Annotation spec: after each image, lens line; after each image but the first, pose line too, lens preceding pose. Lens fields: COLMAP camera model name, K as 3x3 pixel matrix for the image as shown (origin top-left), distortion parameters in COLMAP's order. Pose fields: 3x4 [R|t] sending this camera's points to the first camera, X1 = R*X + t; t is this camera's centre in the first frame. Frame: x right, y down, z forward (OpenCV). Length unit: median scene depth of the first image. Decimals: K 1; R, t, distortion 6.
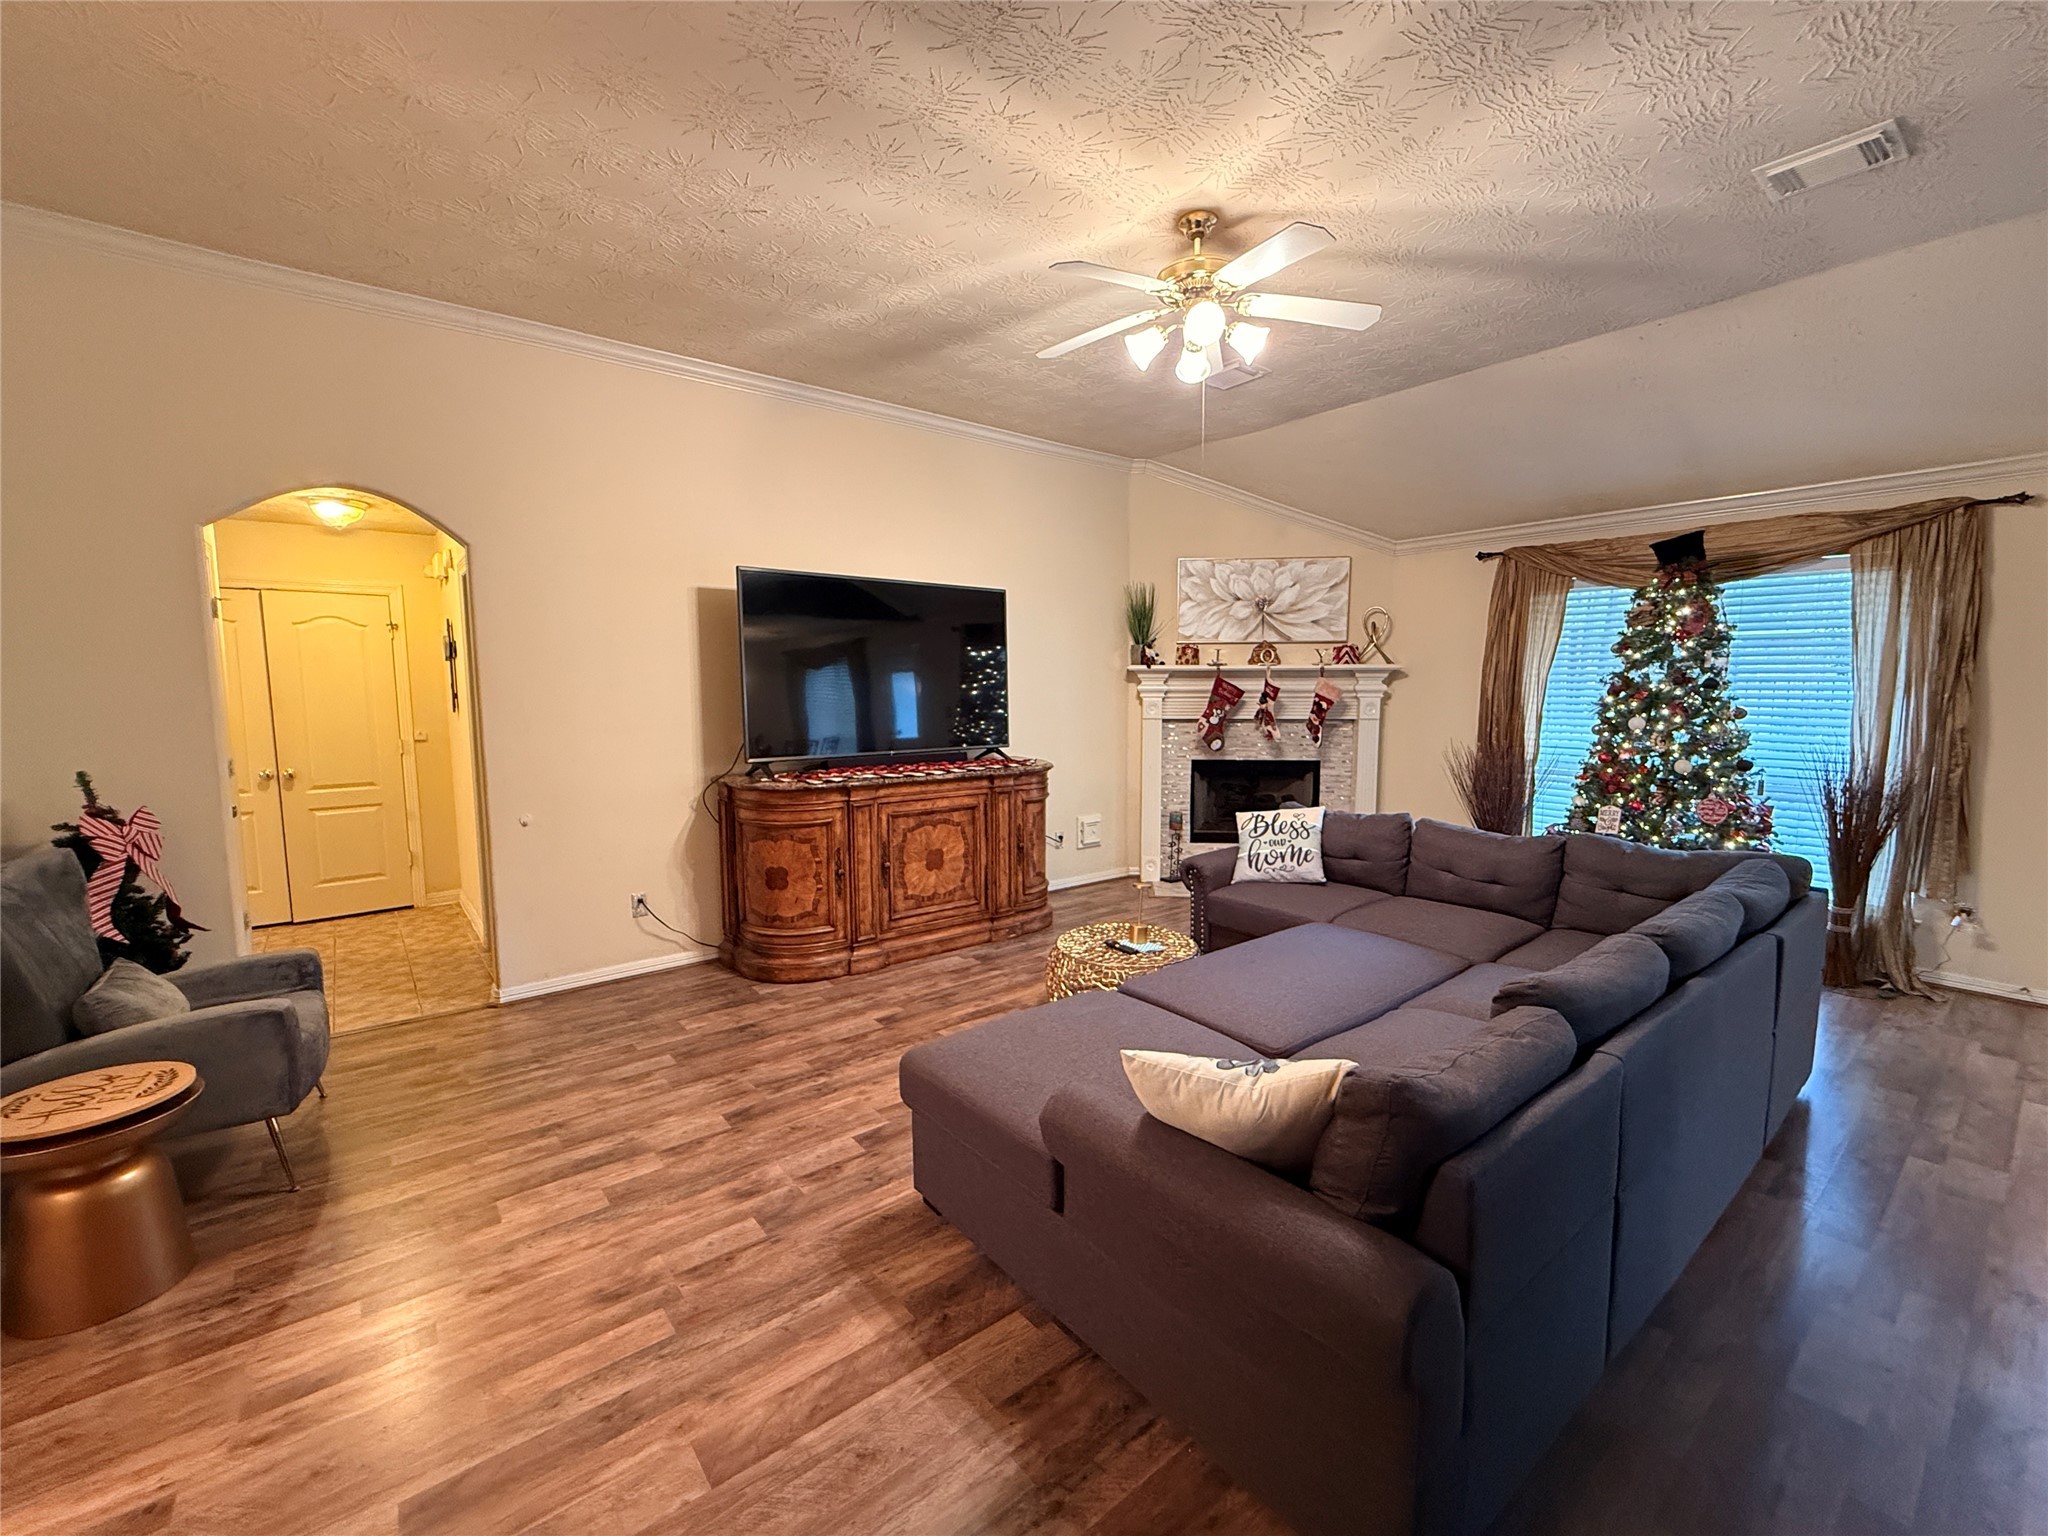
lens RADIAL K [[849.9, 0, 1024.1], [0, 849.9, 772.2], [0, 0, 1]] dist [-0.001965, 0.000151]
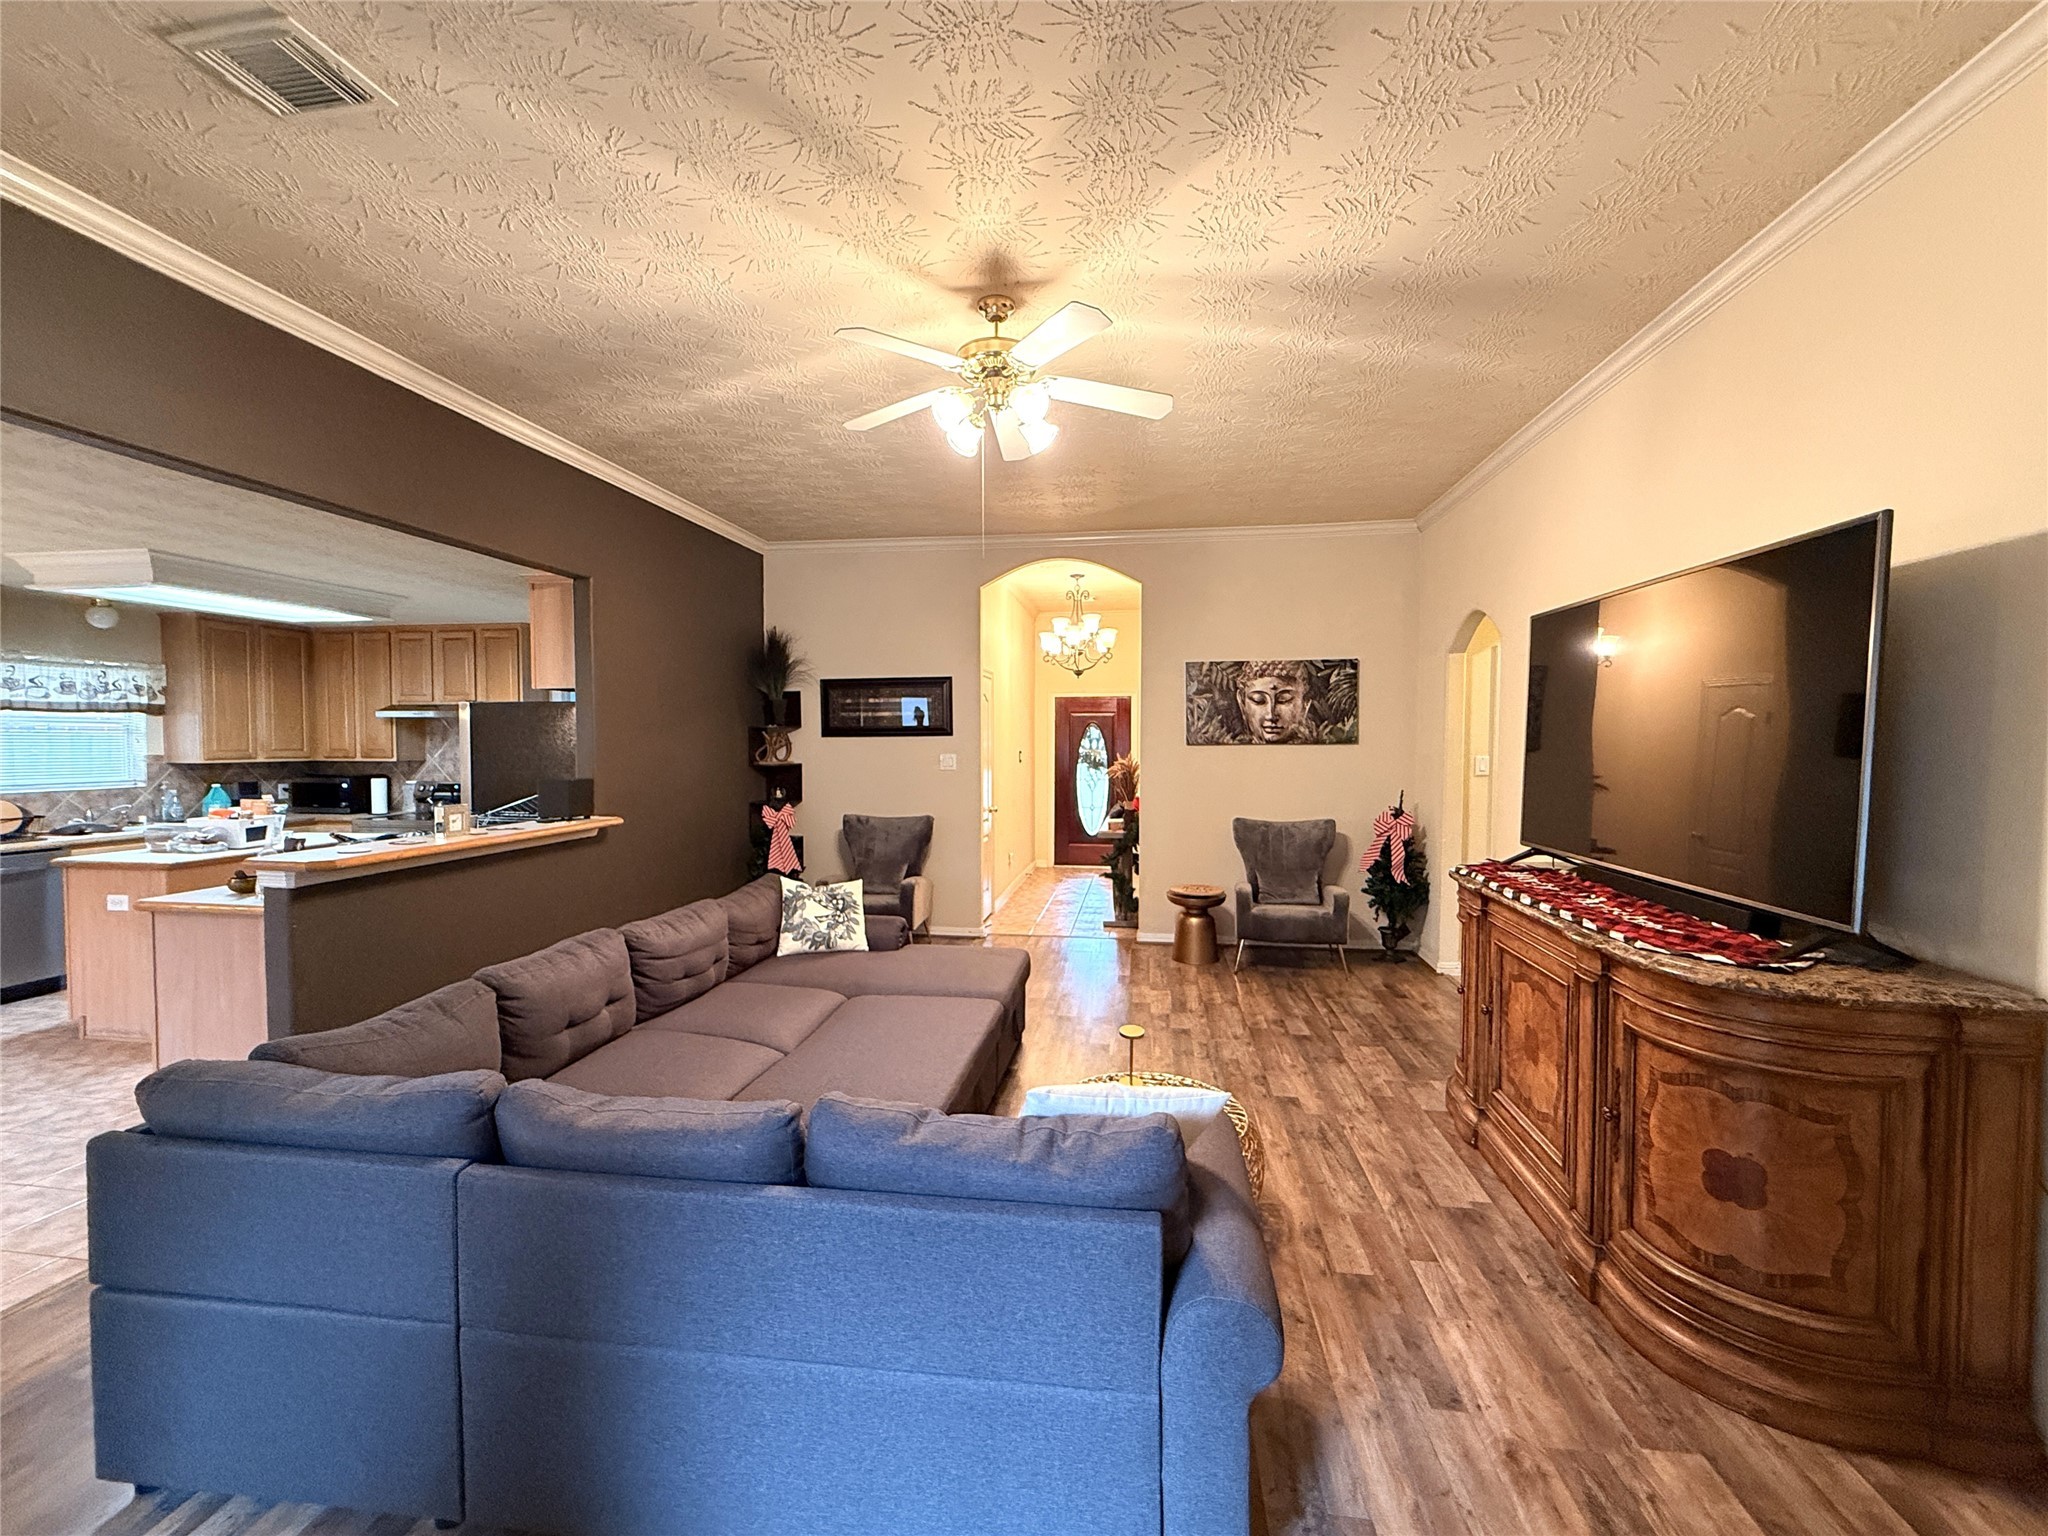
lens RADIAL K [[849.9, 0, 1024.1], [0, 849.9, 772.2], [0, 0, 1]] dist [-0.001965, 0.000151]
pose [[-0.729487, 0.030533, -0.683313, 0.592968], [-0.067747, 0.990866, 0.116600, -0.142730], [0.680631, 0.131351, -0.720755, 1.212394]]
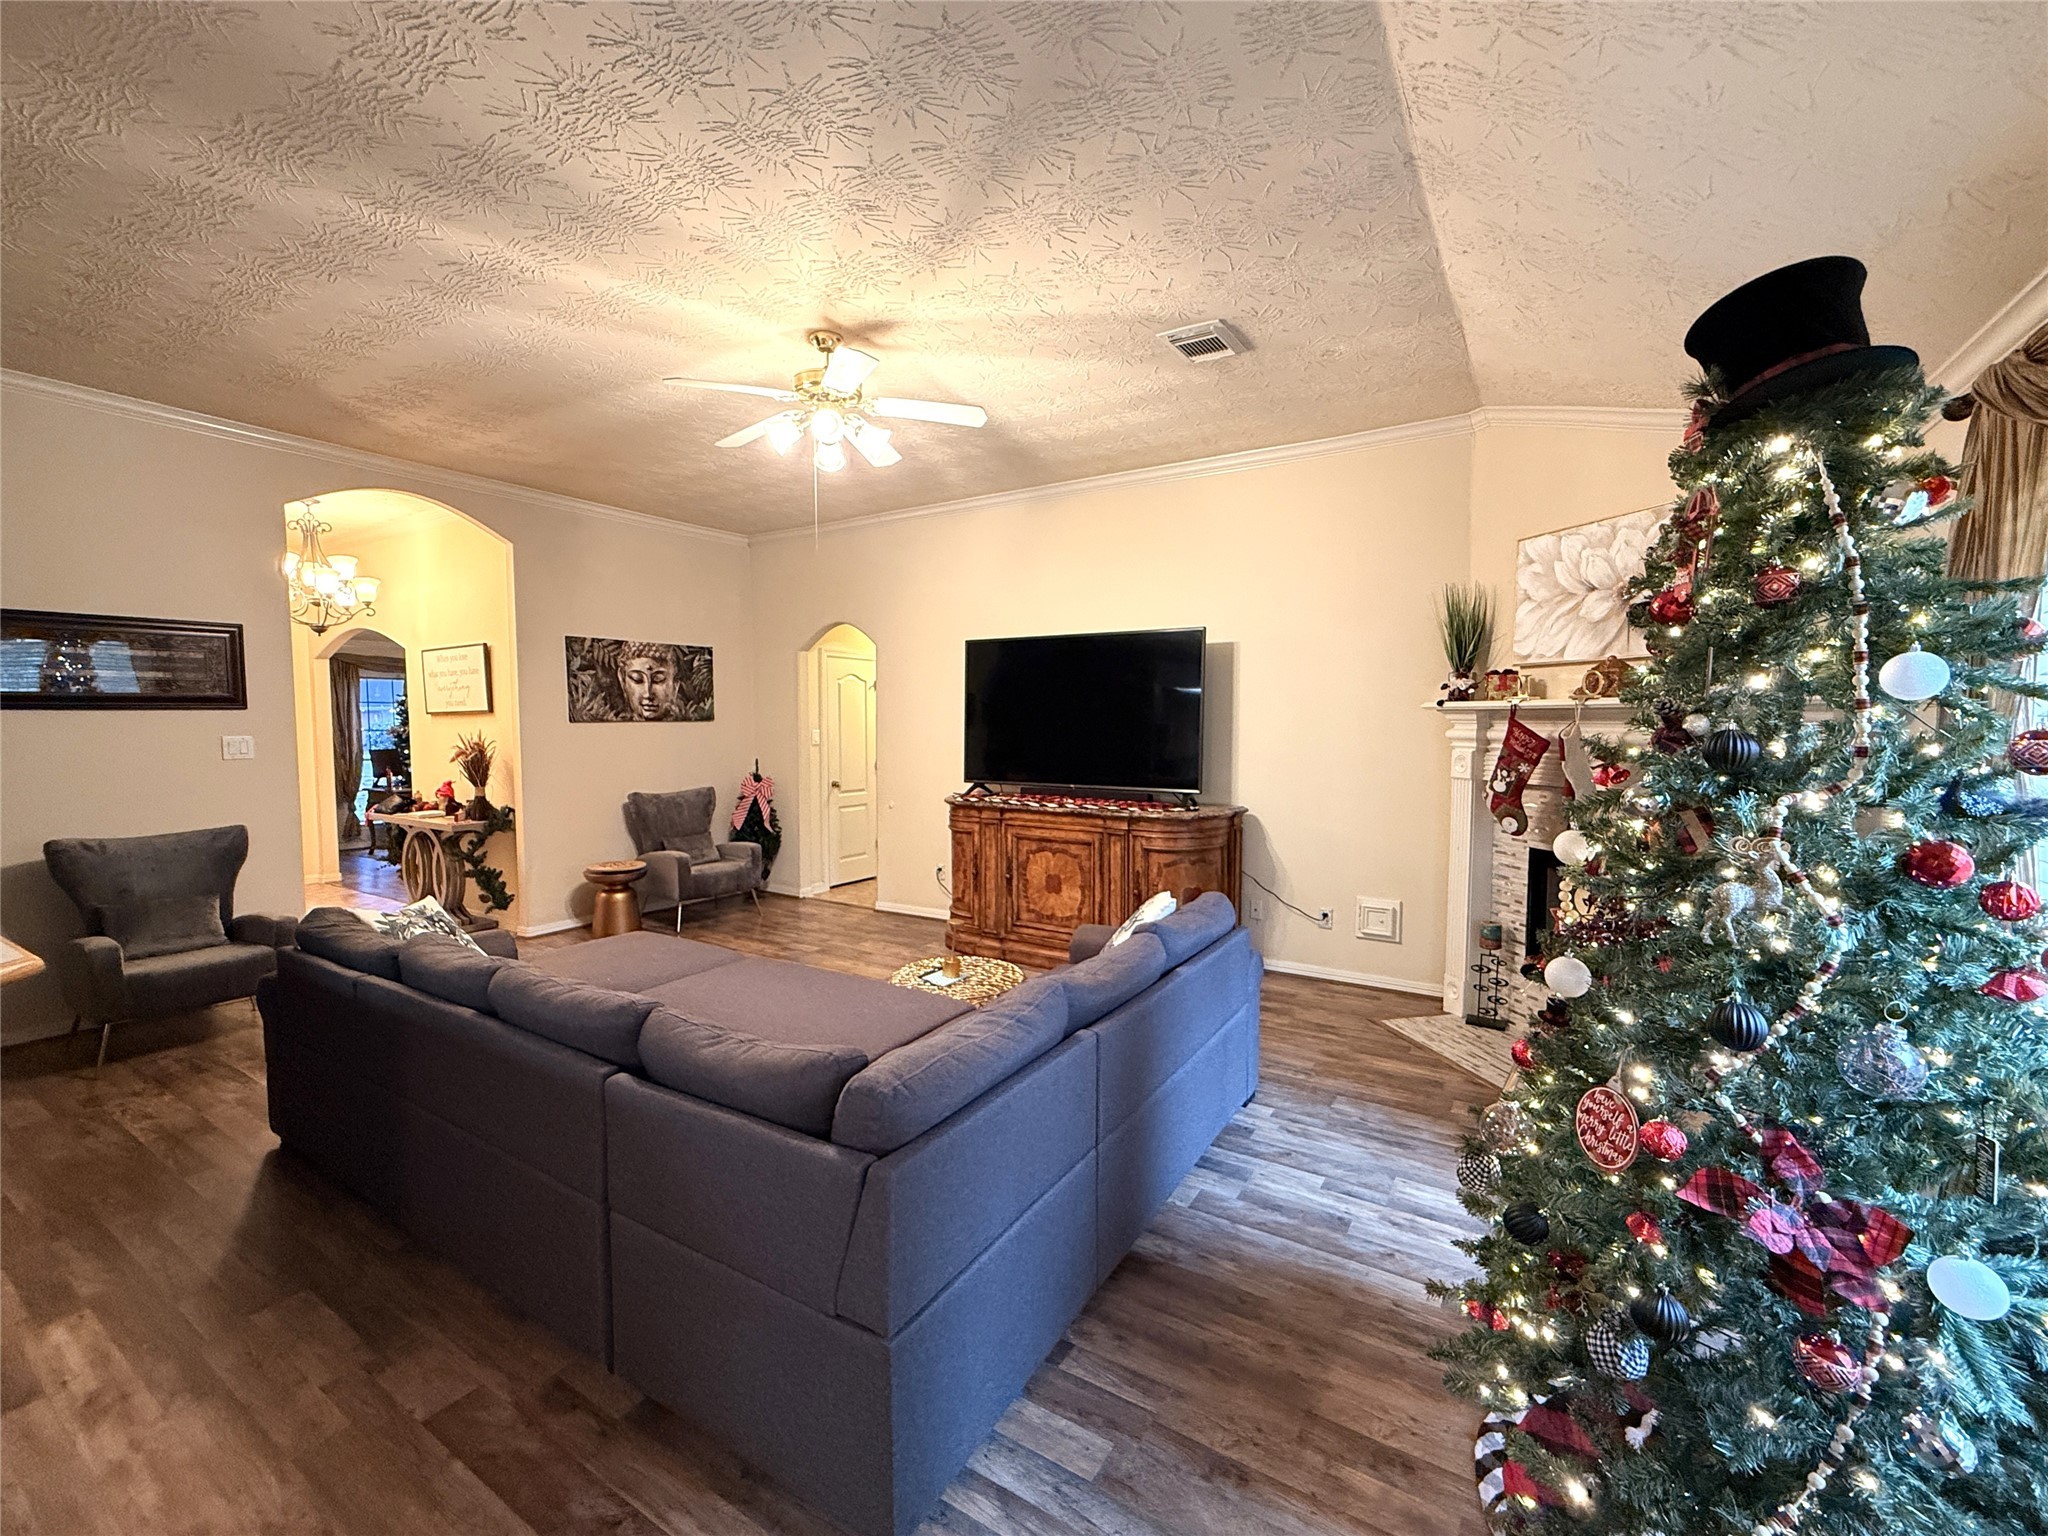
lens RADIAL K [[849.9, 0, 1024.1], [0, 849.9, 772.2], [0, 0, 1]] dist [-0.001965, 0.000151]
pose [[0.323998, 0.062029, -0.944022, 0.958369], [-0.099451, 0.994553, 0.031216, -0.075835], [0.940816, 0.083770, 0.328402, 0.610492]]
